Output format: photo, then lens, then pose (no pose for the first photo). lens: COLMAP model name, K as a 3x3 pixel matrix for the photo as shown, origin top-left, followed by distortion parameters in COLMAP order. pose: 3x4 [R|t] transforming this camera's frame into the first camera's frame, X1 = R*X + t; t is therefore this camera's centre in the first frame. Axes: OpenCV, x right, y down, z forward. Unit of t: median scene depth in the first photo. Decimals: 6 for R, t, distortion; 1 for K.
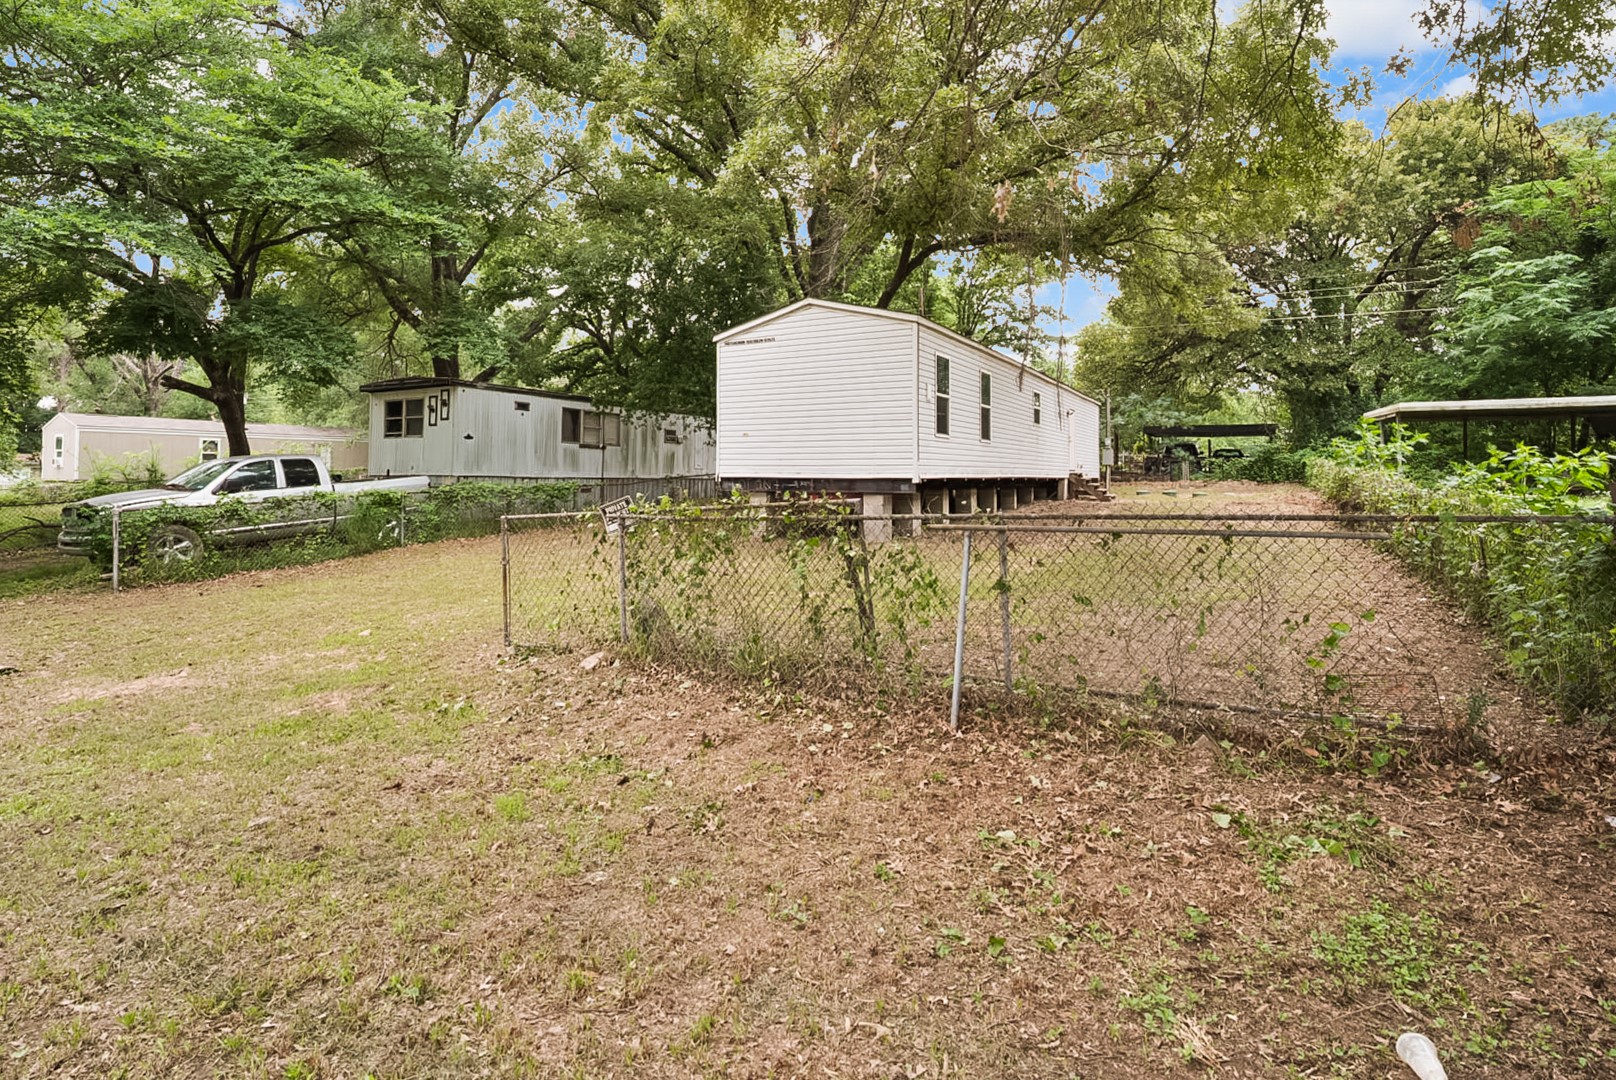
lens RADIAL K [[759.7, 0, 800.8], [0, 759.7, 465.6], [0, 0, 1]] dist [0.003092, 0.000047]
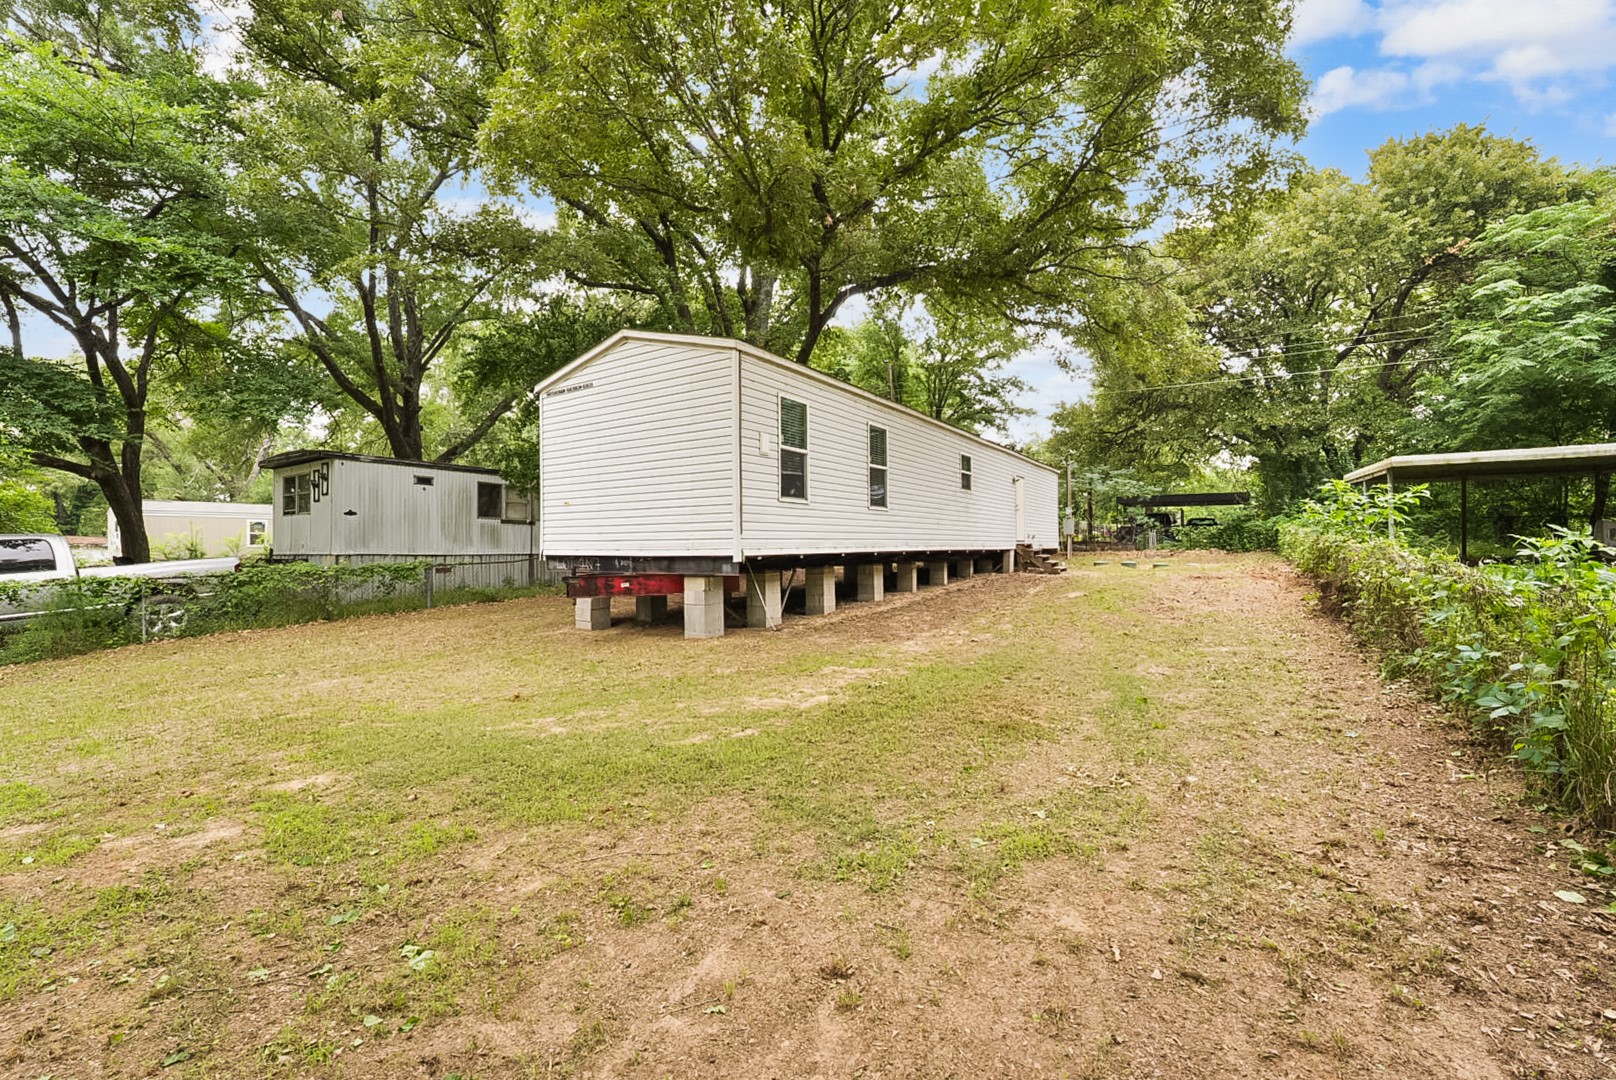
lens RADIAL K [[642.1, 0, 808.0], [0, 642.1, 540.0], [0, 0, 1]] dist [-0.002348, 0.006741]
pose [[0.998584, -0.011452, -0.051944, 0.137561], [0.011604, 0.999929, 0.002642, 0.000063], [0.051910, -0.003241, 0.998647, 0.197479]]
